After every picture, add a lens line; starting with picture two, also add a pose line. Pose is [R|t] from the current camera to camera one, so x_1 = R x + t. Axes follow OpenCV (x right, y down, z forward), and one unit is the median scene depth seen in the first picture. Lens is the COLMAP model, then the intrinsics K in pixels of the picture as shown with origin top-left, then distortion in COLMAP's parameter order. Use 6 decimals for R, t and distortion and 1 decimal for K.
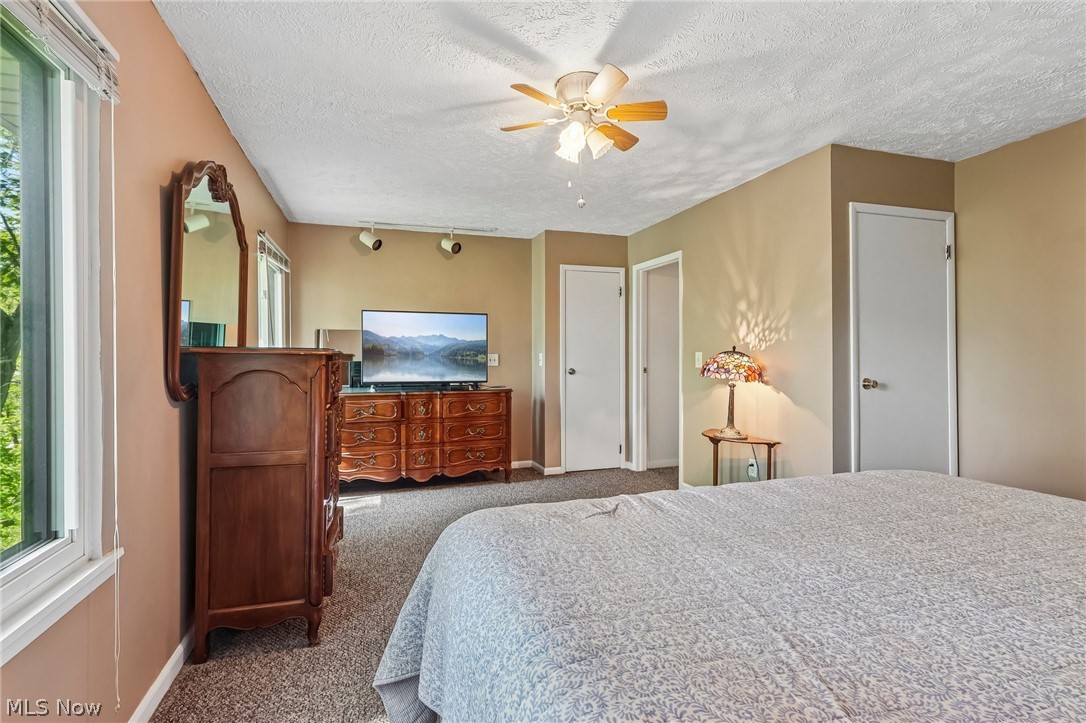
lens RADIAL K [[511.2, 0, 532.3], [0, 511.2, 358.6], [0, 0, 1]] dist [-0.000236, 0.000242]
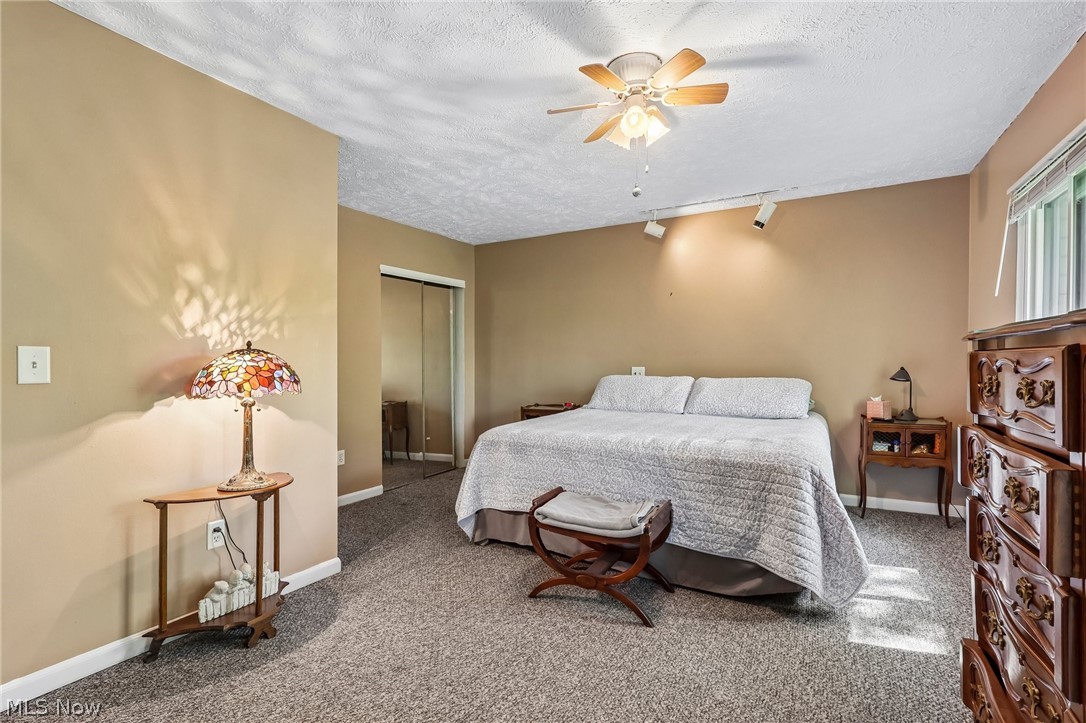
lens RADIAL K [[508.7, 0, 541.9], [0, 508.7, 370.5], [0, 0, 1]] dist [-0.003659, -0.000099]
pose [[-0.687391, 0.002431, 0.726284, -0.312177], [0.016188, 0.999797, 0.011975, 0.010171], [-0.726108, 0.019988, -0.687290, 1.170947]]
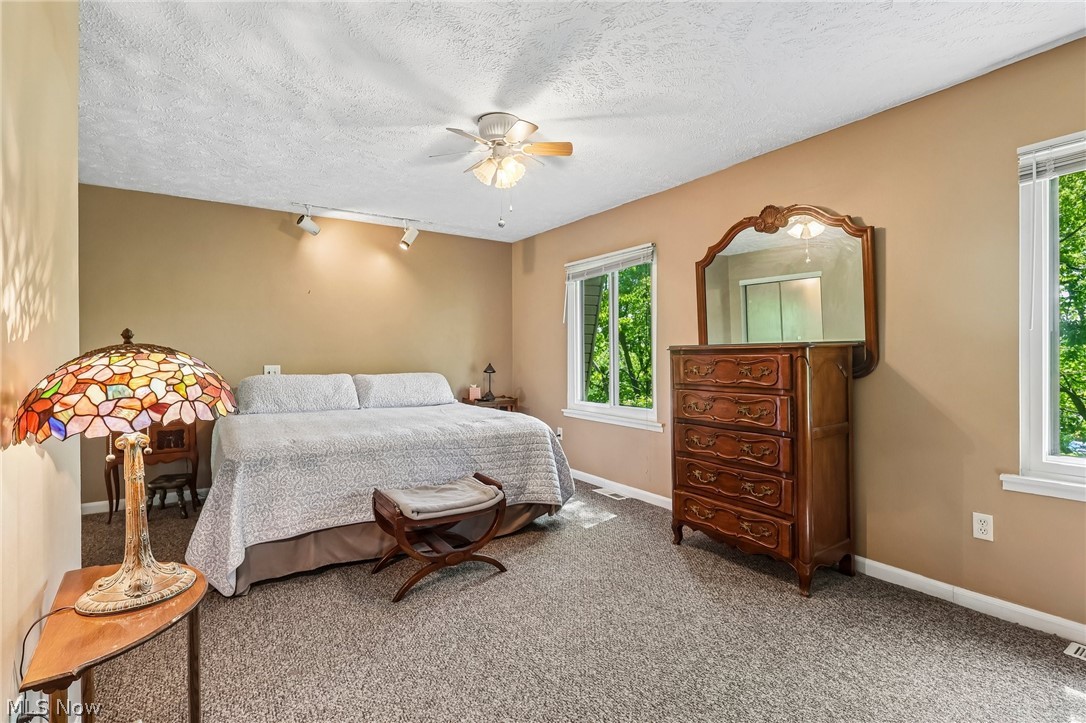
lens RADIAL K [[489.2, 0, 522.2], [0, 489.2, 365.6], [0, 0, 1]] dist [0.001478, 0.000044]
pose [[-0.968457, 0.020133, -0.248365, 0.218614], [0.013346, 0.999491, 0.028981, -0.005671], [0.248822, 0.024752, -0.968233, 1.389660]]
